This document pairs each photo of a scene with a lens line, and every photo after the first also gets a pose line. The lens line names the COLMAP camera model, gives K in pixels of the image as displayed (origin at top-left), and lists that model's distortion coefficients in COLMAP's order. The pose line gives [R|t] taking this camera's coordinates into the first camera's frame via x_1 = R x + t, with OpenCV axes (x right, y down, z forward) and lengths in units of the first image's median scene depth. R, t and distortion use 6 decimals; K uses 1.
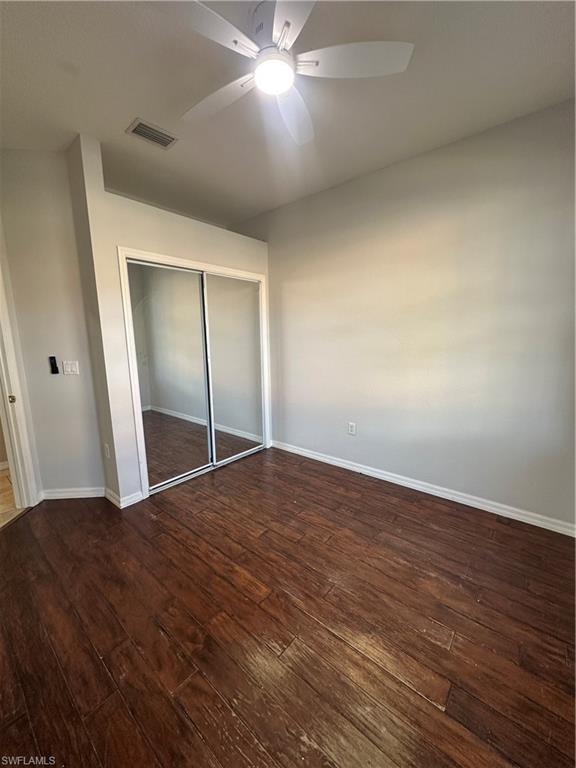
lens RADIAL K [[306.3, 0, 281.6], [0, 306.3, 386.9], [0, 0, 1]] dist [-0.002071, 0.000086]
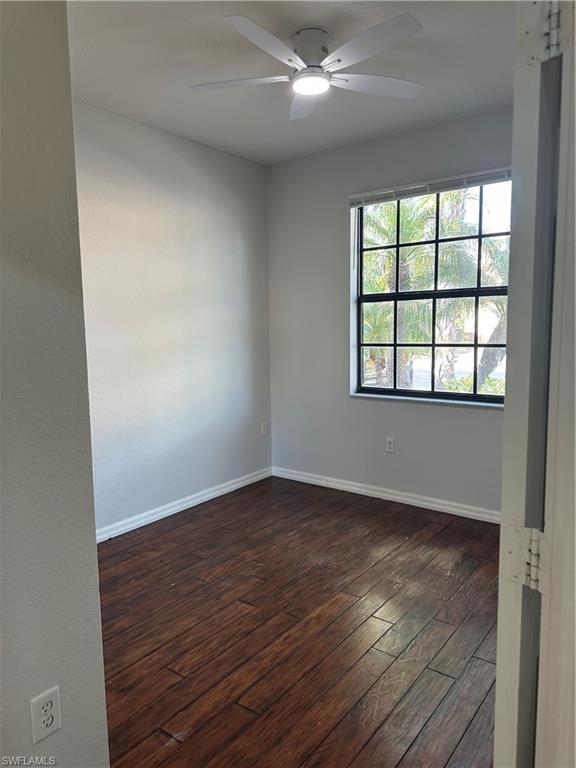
lens RADIAL K [[548.7, 0, 282.8], [0, 548.7, 382.1], [0, 0, 1]] dist [-0.030713, -0.002856]
pose [[-0.052336, -0.100780, 0.993531, -1.315503], [0.203121, 0.973023, 0.109399, -0.149070], [-0.977754, 0.207532, -0.030453, 0.878222]]
